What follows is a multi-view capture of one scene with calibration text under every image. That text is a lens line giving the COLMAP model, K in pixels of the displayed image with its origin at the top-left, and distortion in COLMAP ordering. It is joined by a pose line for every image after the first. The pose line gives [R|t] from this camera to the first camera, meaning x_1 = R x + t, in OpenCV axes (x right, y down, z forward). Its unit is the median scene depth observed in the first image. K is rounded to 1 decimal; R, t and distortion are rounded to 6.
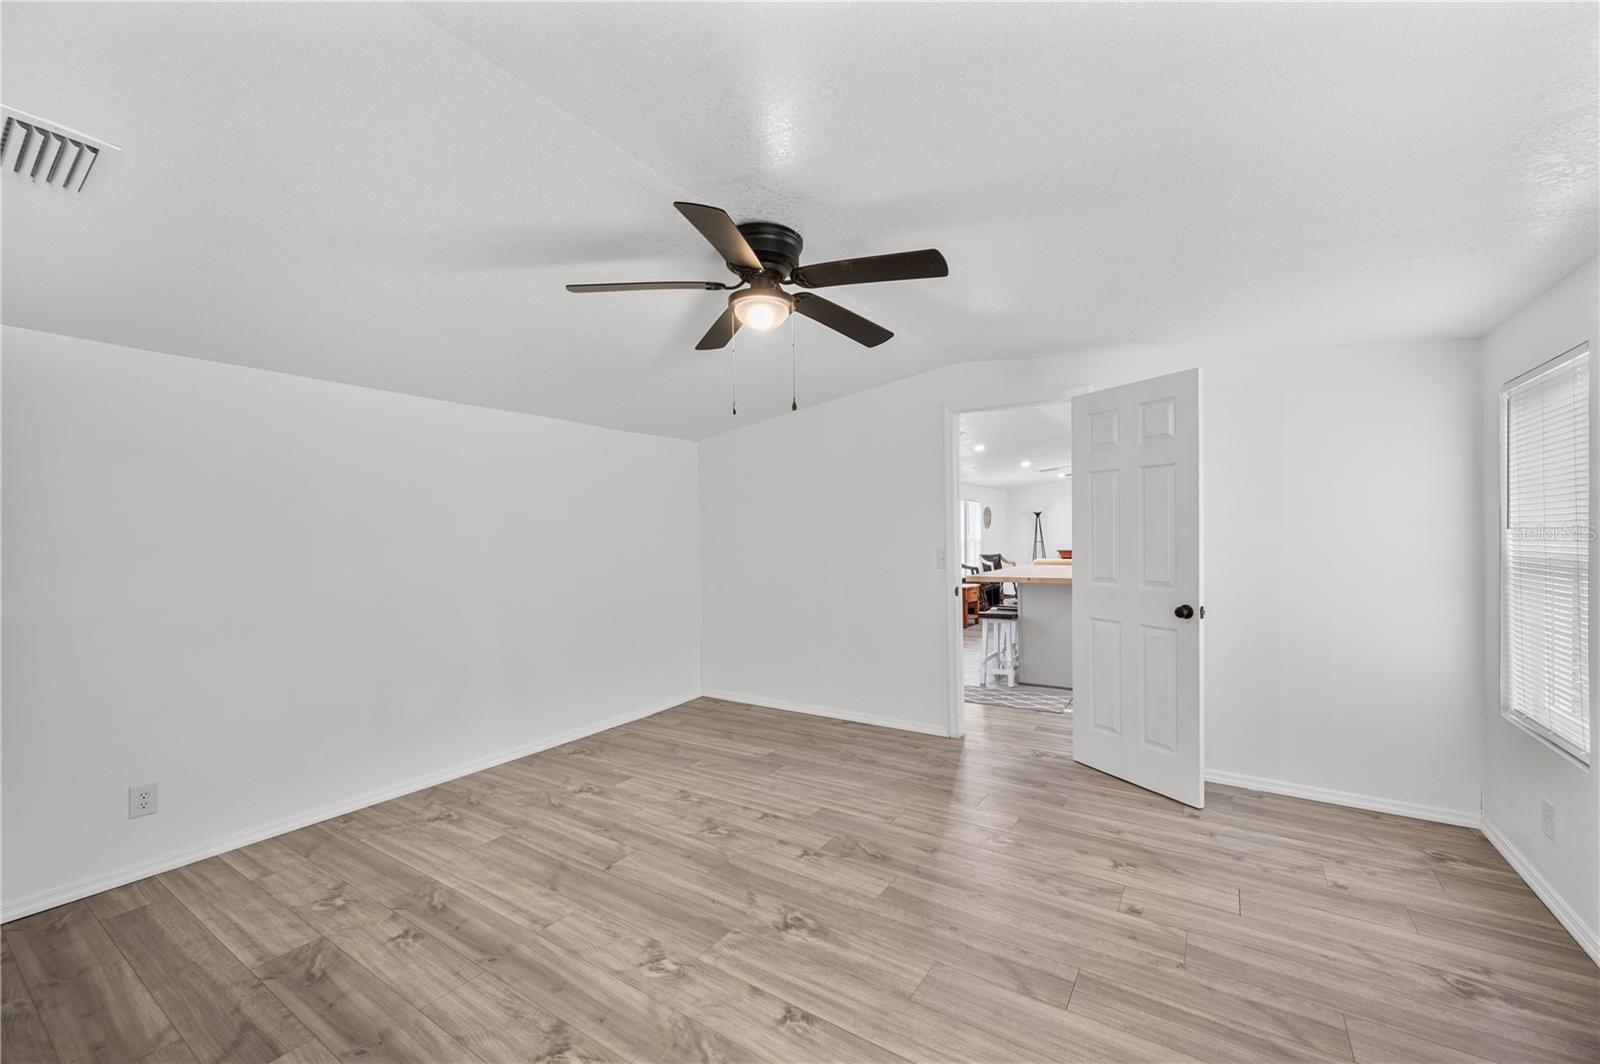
lens RADIAL K [[639.6, 0, 809.2], [0, 639.6, 531.1], [0, 0, 1]] dist [0.000576, -0.000031]
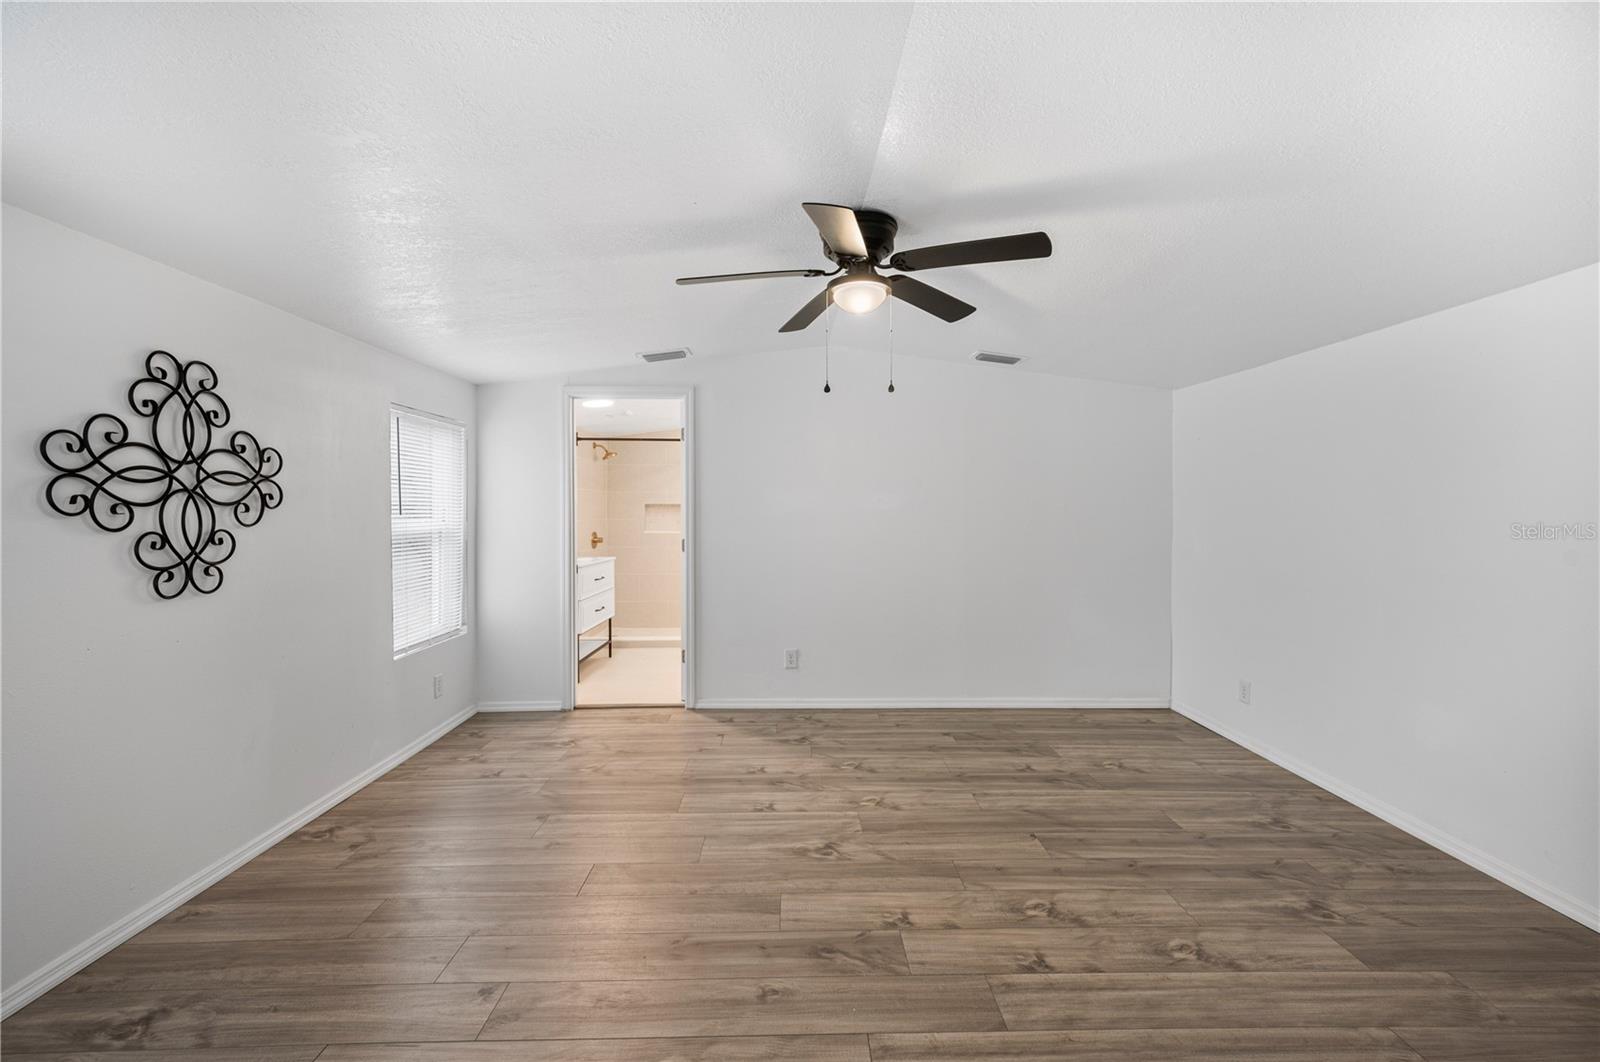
lens RADIAL K [[639.6, 0, 809.2], [0, 639.6, 530.1], [0, 0, 1]] dist [0.000576, -0.000031]
pose [[-0.823826, 0.031100, -0.565989, 0.530661], [0.017117, 0.999403, 0.030001, 0.009946], [0.566585, 0.015028, -0.823867, 1.621988]]
